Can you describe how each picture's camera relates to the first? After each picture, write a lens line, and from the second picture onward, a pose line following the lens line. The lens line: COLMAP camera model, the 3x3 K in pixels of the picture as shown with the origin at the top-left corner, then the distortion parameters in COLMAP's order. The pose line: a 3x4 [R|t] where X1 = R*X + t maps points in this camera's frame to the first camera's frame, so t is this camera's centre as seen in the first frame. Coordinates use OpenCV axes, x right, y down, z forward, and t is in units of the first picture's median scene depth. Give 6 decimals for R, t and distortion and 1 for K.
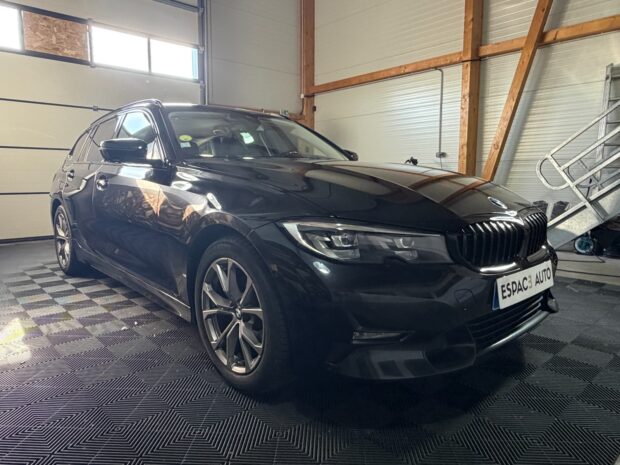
lens RADIAL K [[415.7, 0, 309.8], [0, 415.7, 232.4], [0, 0, 1]] dist [-0.016615, 0.008933]
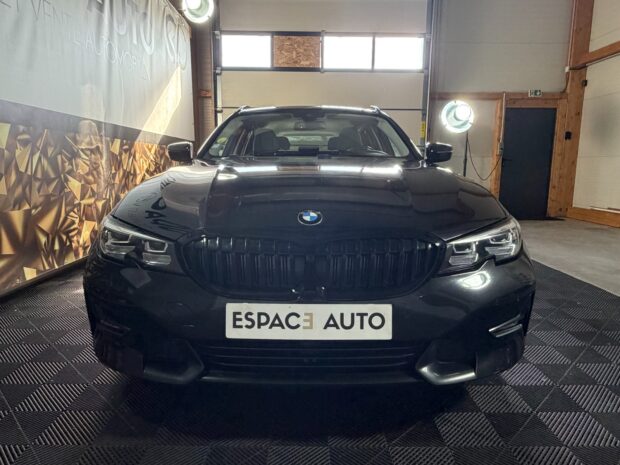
lens RADIAL K [[415.7, 0, 309.7], [0, 415.7, 233.1], [0, 0, 1]] dist [-0.016615, 0.008933]
pose [[0.740751, 0.116640, -0.661576, 0.273323], [-0.098171, 0.993034, 0.065159, -0.024483], [0.664568, 0.016681, 0.747041, 0.114654]]
